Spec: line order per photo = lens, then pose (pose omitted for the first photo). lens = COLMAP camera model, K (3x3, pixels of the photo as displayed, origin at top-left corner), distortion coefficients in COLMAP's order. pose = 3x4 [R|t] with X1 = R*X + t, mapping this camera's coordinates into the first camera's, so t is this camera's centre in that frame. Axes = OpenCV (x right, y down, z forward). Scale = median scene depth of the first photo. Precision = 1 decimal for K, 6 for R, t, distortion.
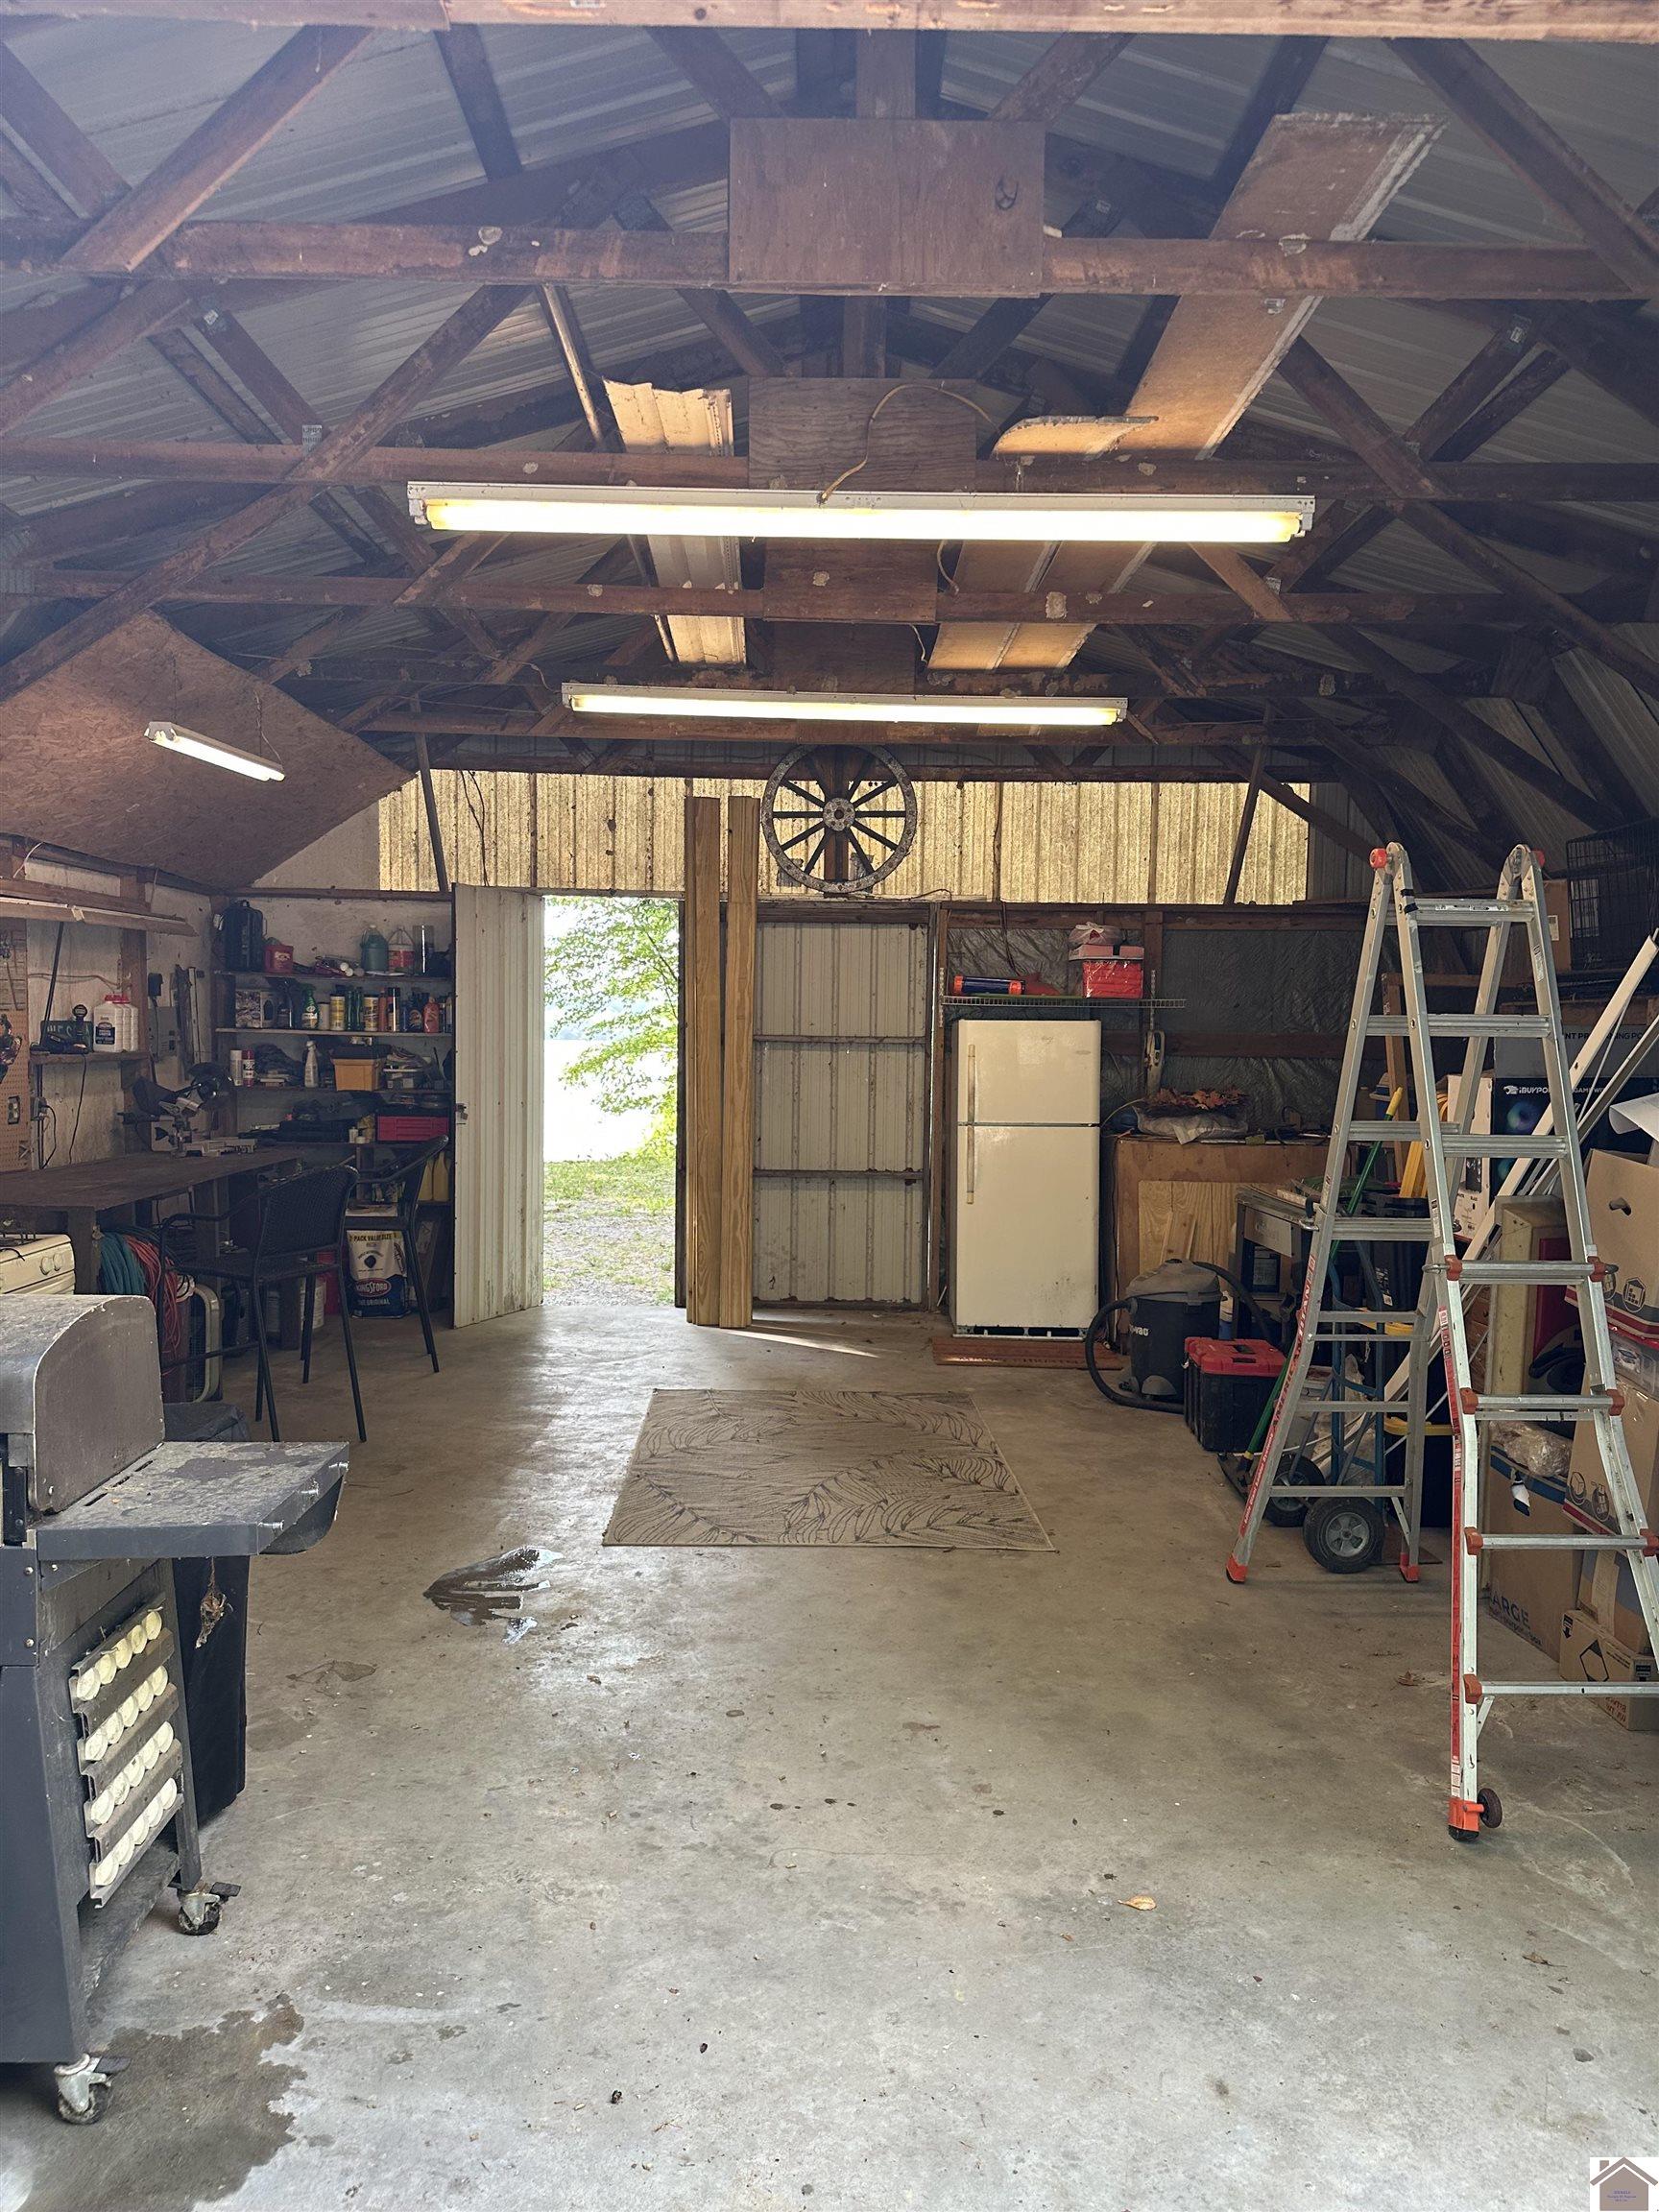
lens RADIAL K [[1546.0, 0, 815.4], [0, 1546.0, 1109.0], [0, 0, 1]] dist [0.078976, -0.101661]
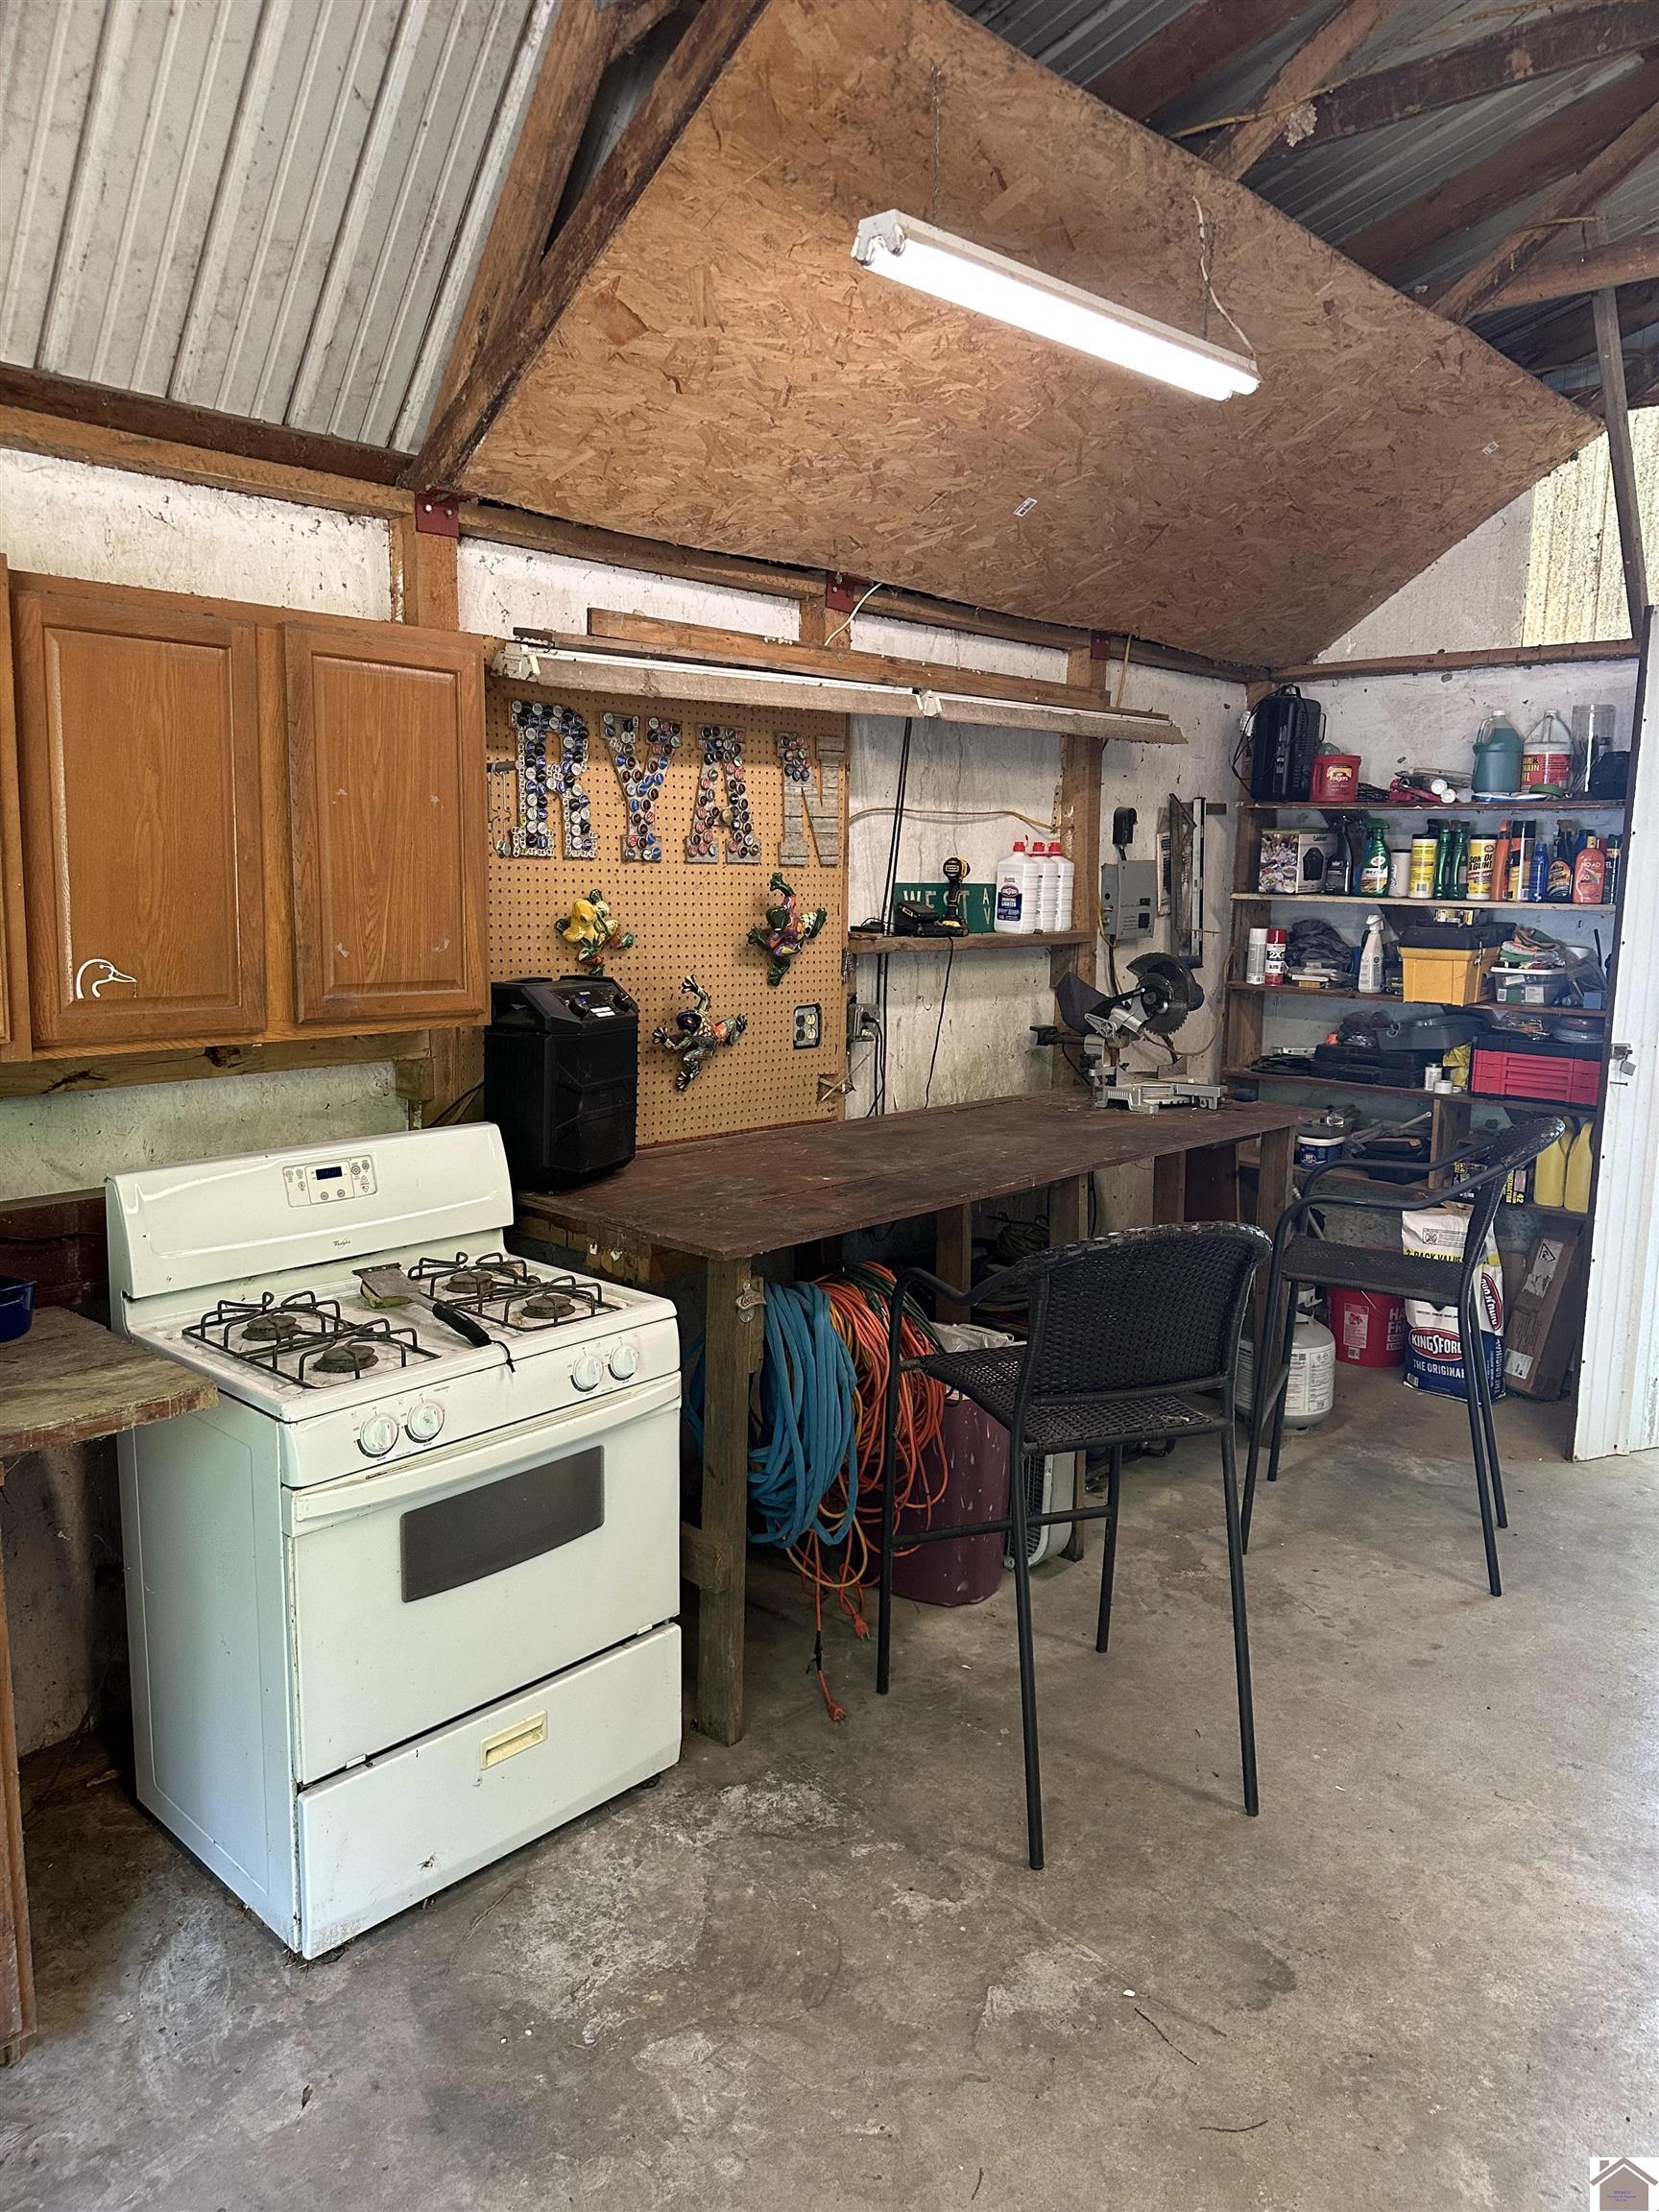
lens RADIAL K [[1546.0, 0, 832.8], [0, 1546.0, 1090.8], [0, 0, 1]] dist [0.078976, -0.101661]
pose [[0.730208, 0.097897, -0.676175, -0.083930], [-0.043253, 0.994320, 0.097249, -0.034337], [0.681855, -0.041765, 0.730294, 0.553229]]
